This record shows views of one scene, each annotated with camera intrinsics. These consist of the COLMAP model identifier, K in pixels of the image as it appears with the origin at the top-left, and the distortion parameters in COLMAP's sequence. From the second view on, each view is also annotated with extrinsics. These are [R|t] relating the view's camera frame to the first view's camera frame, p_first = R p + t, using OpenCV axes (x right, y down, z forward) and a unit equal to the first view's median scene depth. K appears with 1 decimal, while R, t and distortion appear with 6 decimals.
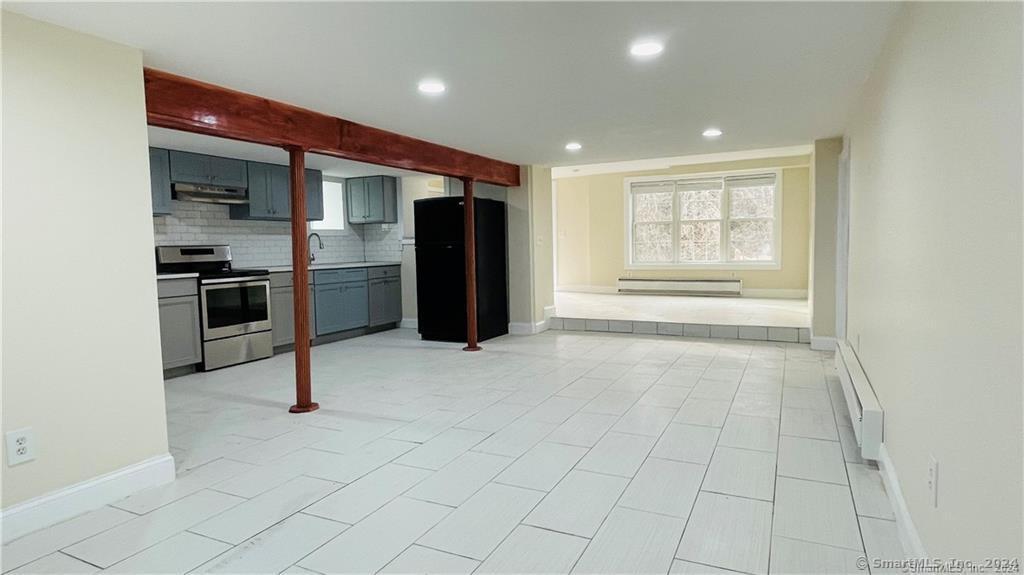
lens RADIAL K [[579.3, 0, 514.9], [0, 579.3, 288.6], [0, 0, 1]] dist [0.004323, 0.000480]
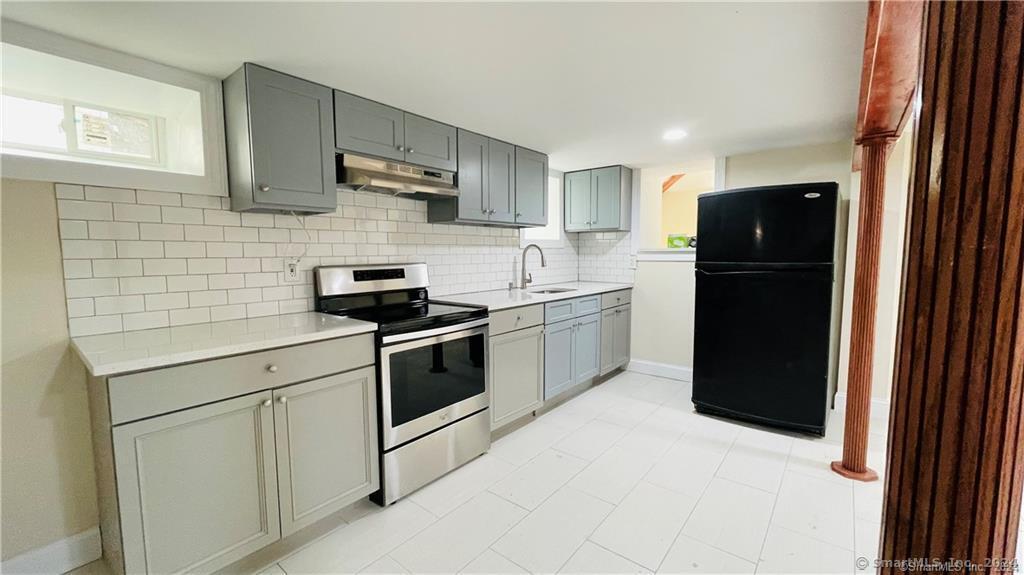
lens RADIAL K [[418.4, 0, 509.0], [0, 418.4, 288.3], [0, 0, 1]] dist [-0.000462, 0.000011]
pose [[0.974625, 0.031047, -0.221681, -0.296828], [-0.028326, 0.999479, 0.015443, -0.056253], [0.222045, -0.008772, 0.974997, 0.563134]]
